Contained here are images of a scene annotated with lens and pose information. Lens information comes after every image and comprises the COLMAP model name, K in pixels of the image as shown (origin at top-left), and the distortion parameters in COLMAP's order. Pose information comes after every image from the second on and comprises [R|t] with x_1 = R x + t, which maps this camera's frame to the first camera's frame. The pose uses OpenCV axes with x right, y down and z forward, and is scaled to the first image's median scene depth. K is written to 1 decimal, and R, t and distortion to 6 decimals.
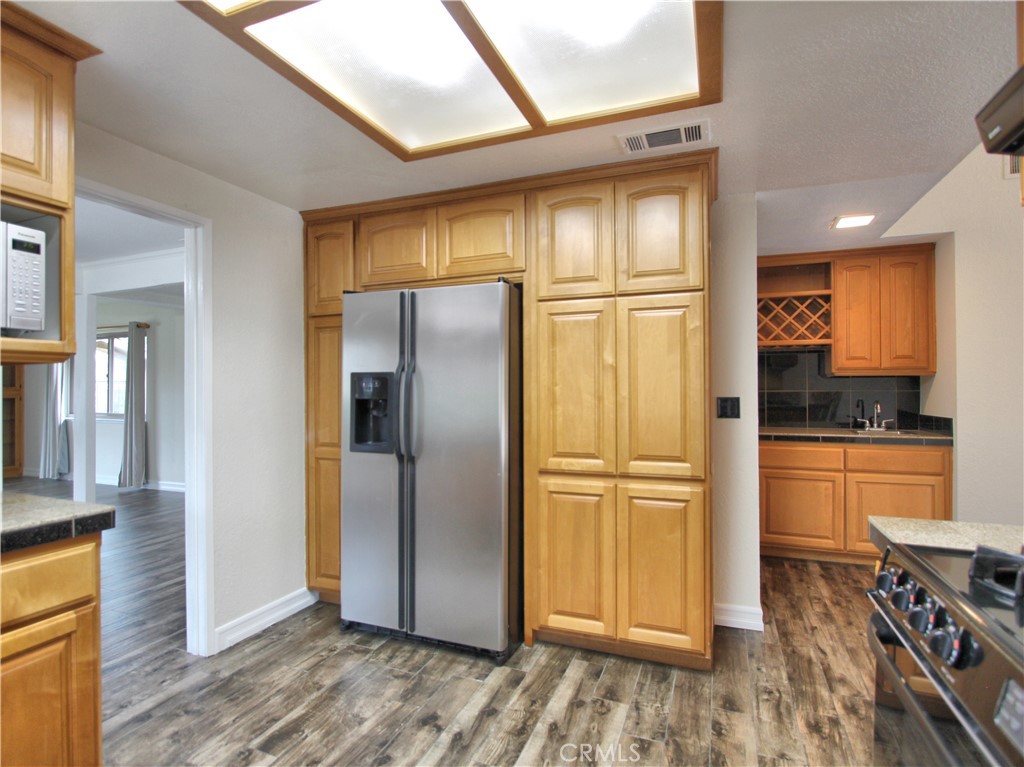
lens RADIAL K [[530.4, 0, 508.4], [0, 530.4, 386.4], [0, 0, 1]] dist [-0.005171, -0.000238]
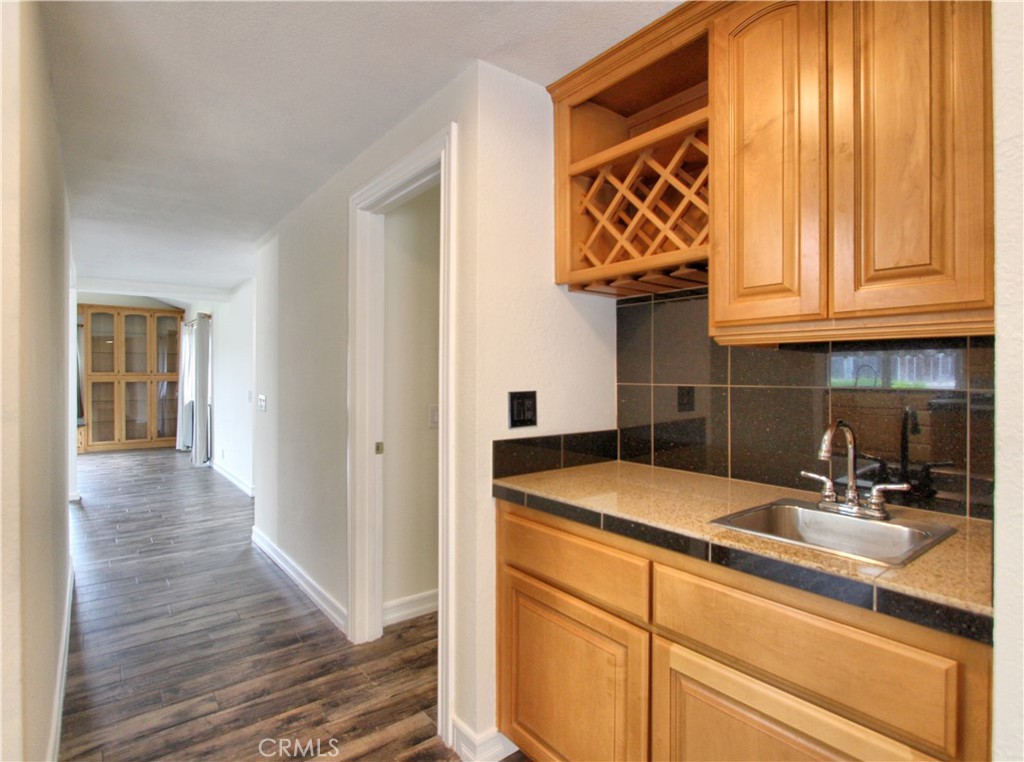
lens RADIAL K [[530.4, 0, 514.1], [0, 530.4, 379.1], [0, 0, 1]] dist [-0.005171, -0.000238]
pose [[0.868447, 0.004897, -0.495757, 0.697204], [0.000793, 0.999936, 0.011265, -0.001134], [0.495781, -0.010176, 0.868388, 0.640406]]
